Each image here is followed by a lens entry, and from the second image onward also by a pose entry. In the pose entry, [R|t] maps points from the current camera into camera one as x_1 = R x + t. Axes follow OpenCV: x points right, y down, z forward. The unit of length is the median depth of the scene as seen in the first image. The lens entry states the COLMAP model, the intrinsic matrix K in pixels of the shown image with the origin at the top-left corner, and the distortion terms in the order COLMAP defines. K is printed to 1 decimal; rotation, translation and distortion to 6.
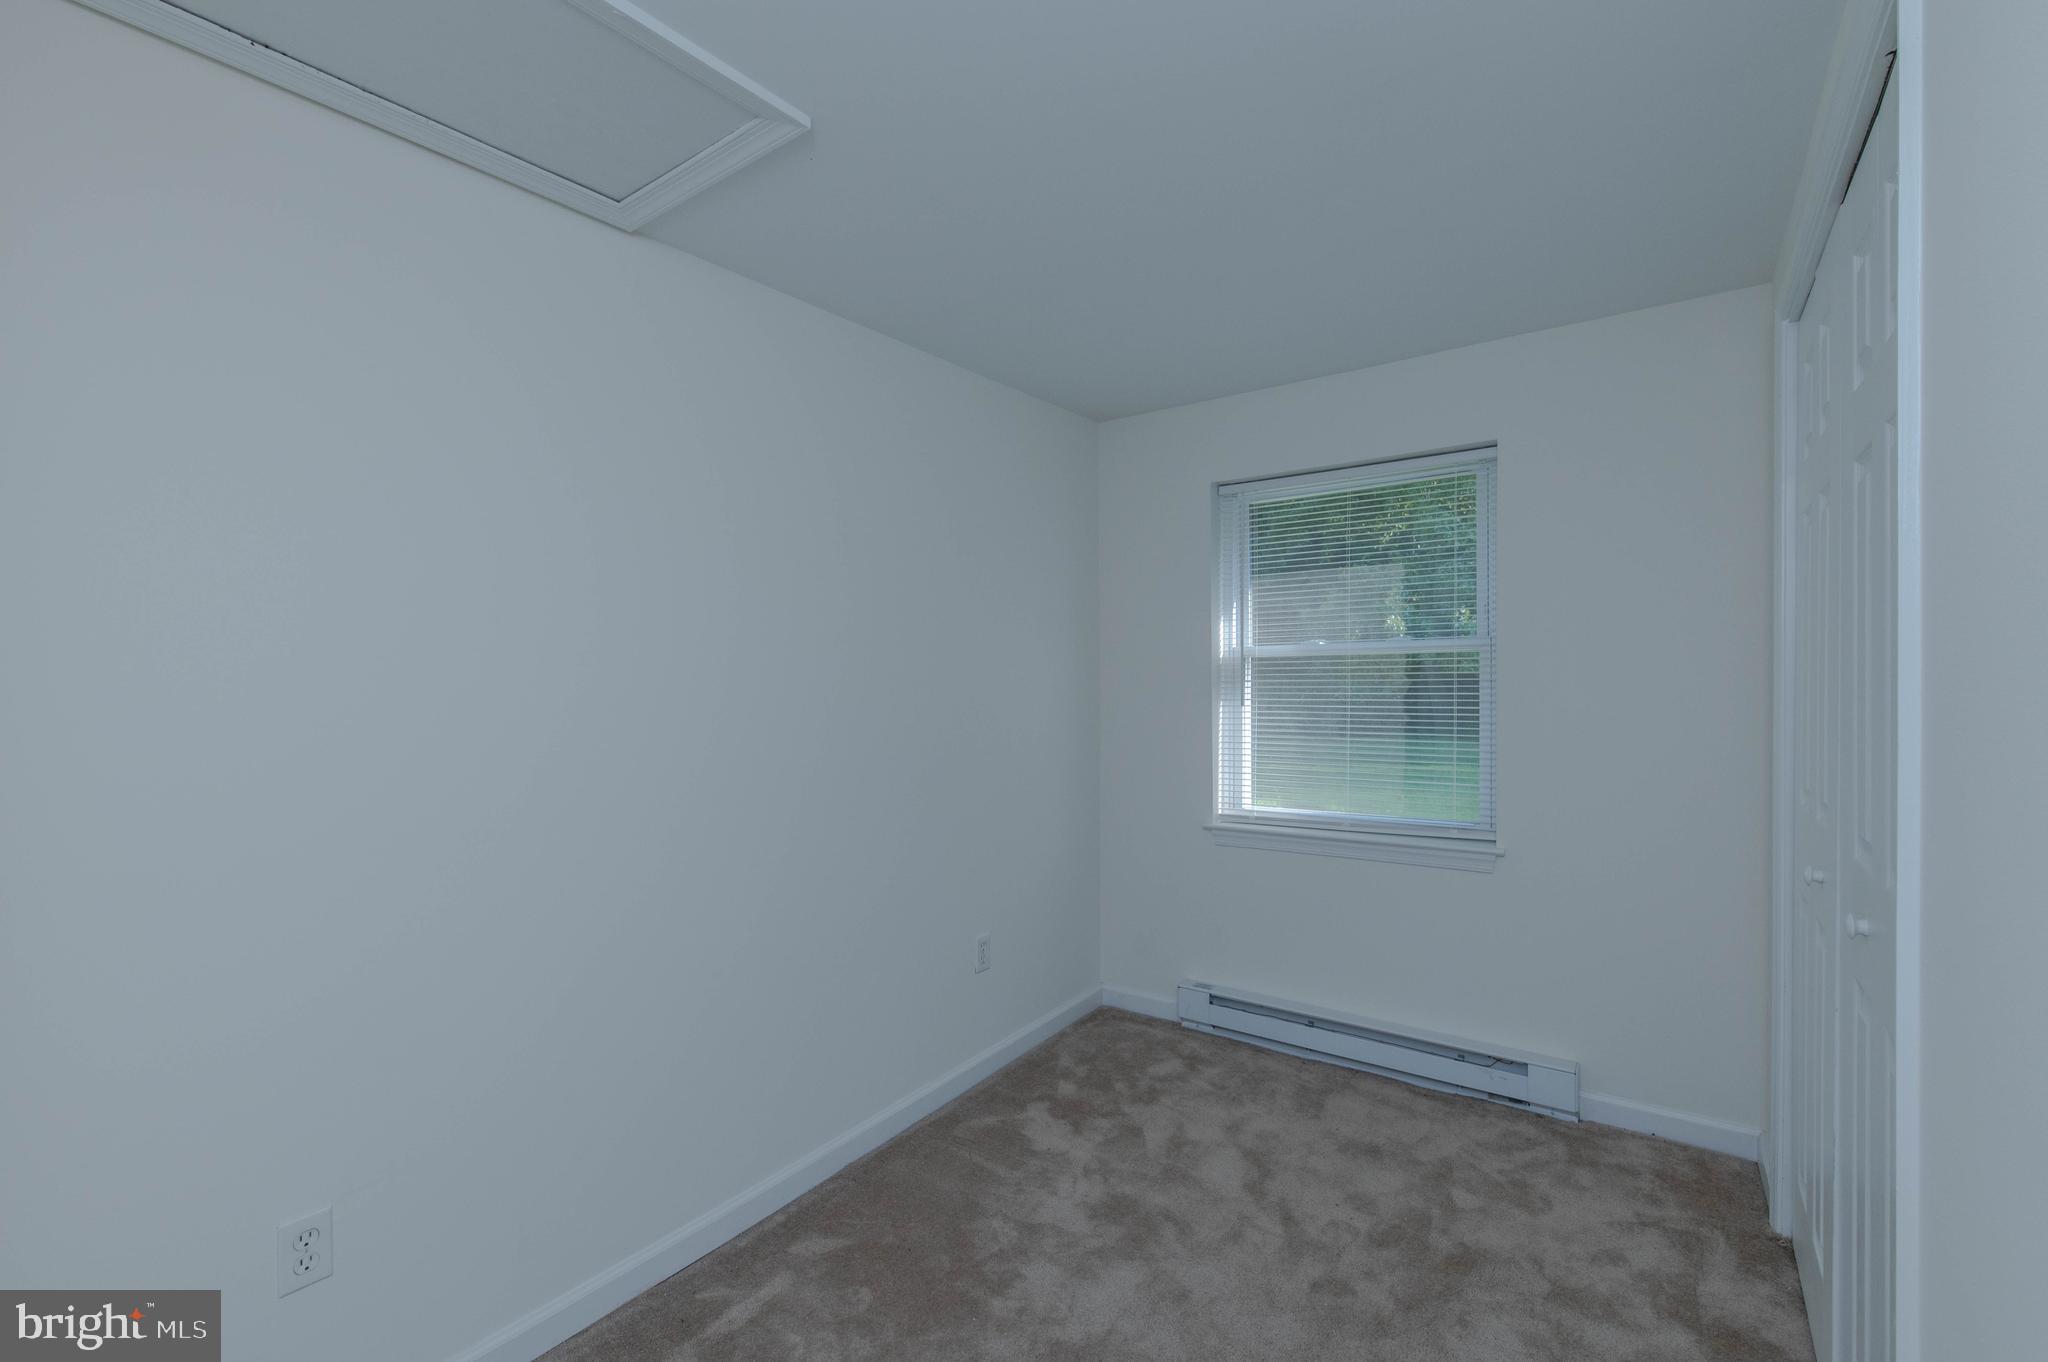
lens RADIAL K [[887.8, 0, 1021.5], [0, 887.8, 668.6], [0, 0, 1]] dist [0.001337, -0.000450]
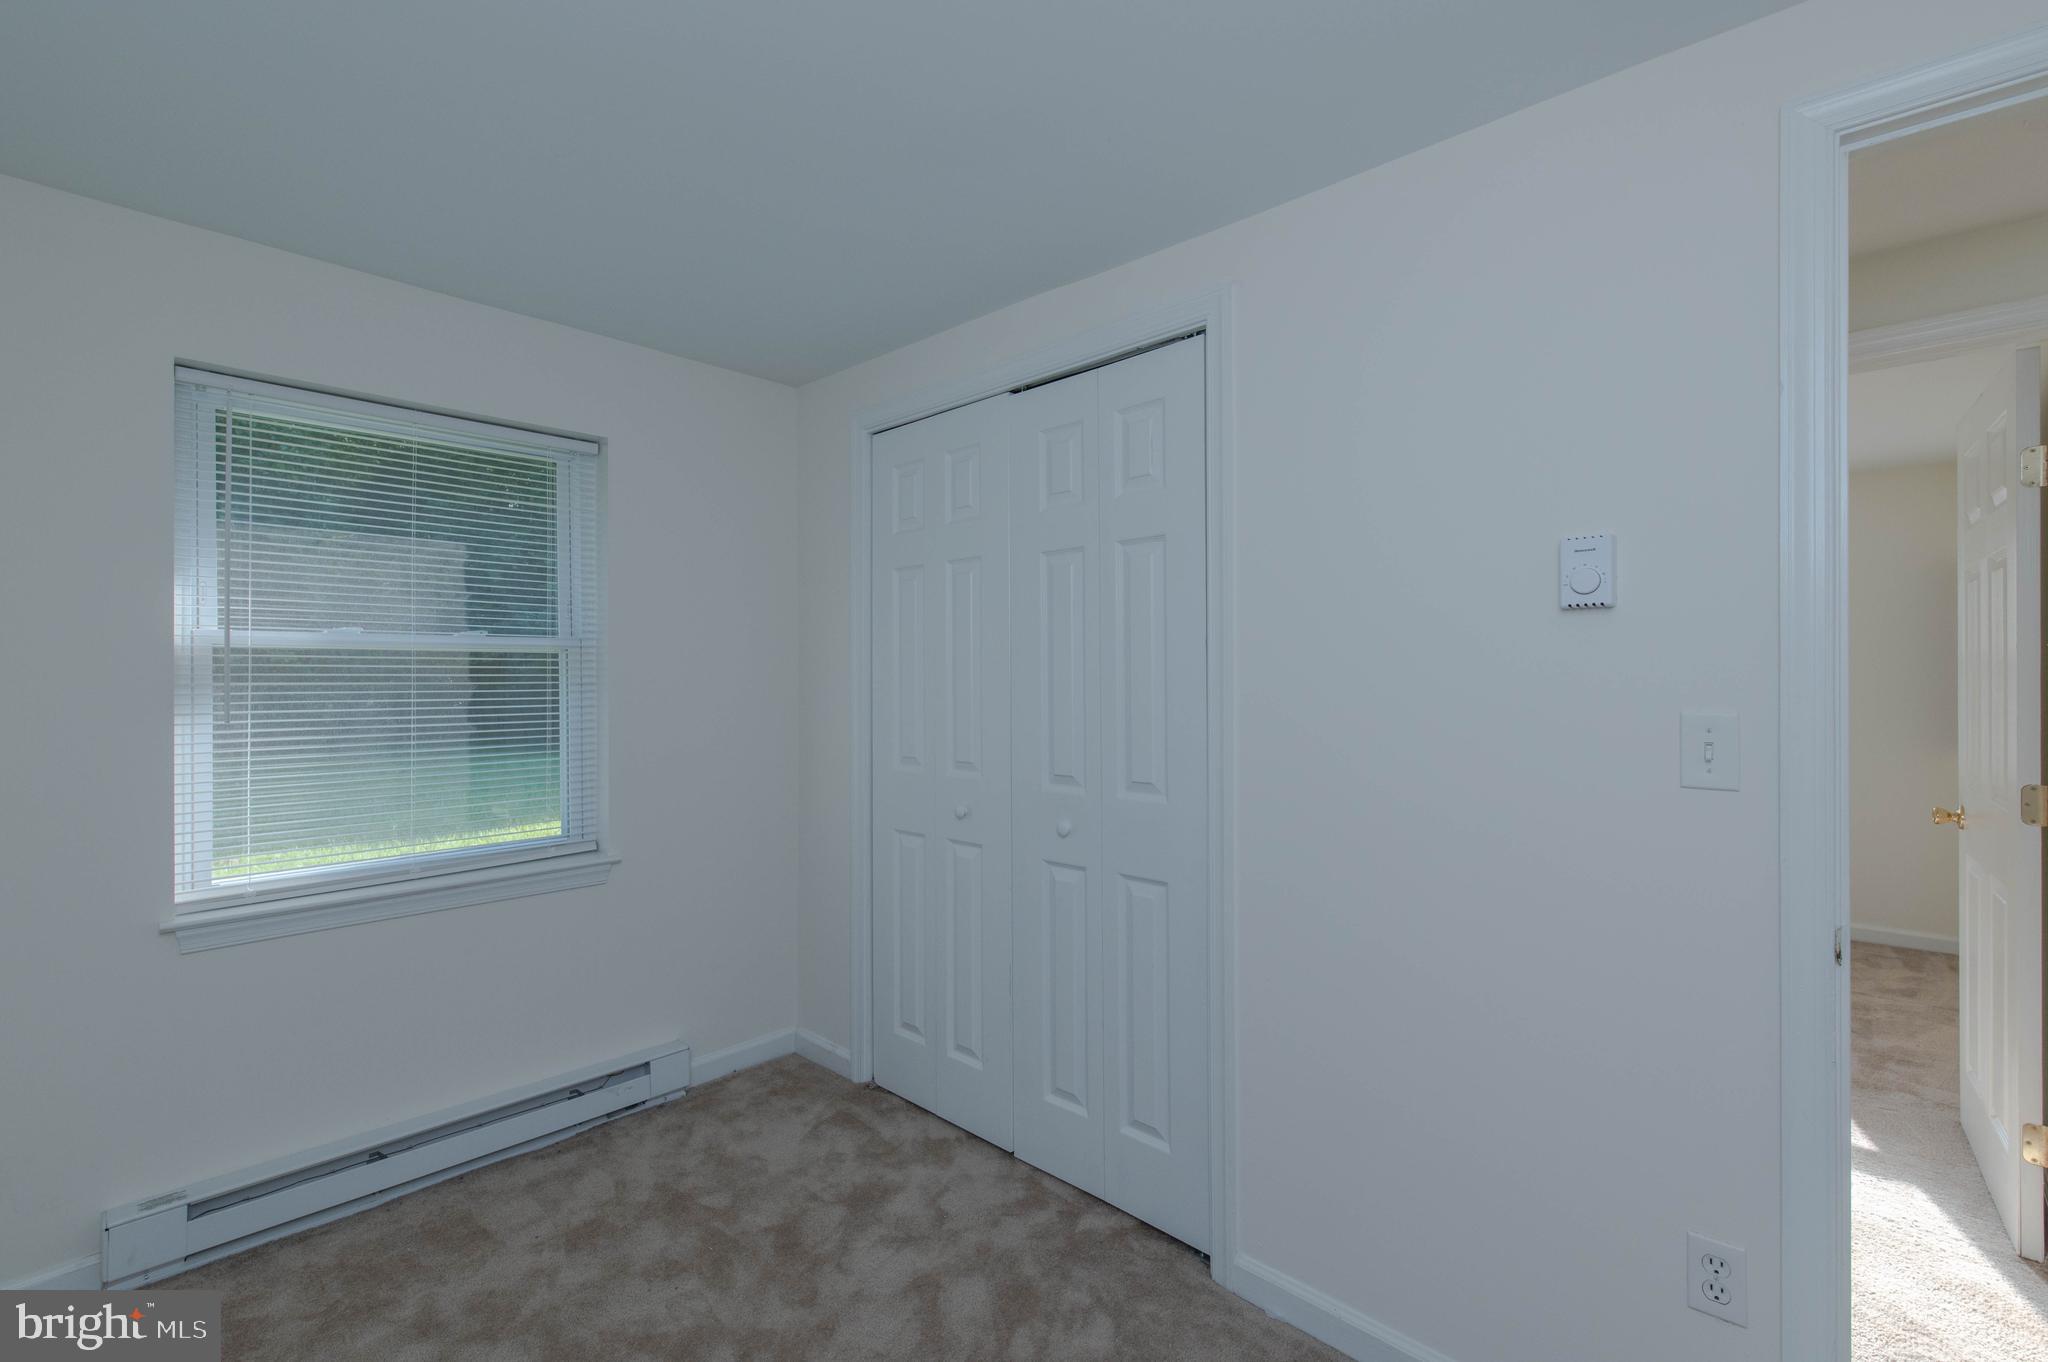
lens RADIAL K [[873.7, 0, 1052.8], [0, 873.7, 654.3], [0, 0, 1]] dist [0.000211, -0.000421]
pose [[0.126024, 0.035235, 0.991401, -0.357769], [-0.013344, 0.999339, -0.033821, 0.006894], [-0.991937, -0.008967, 0.126410, 0.396500]]
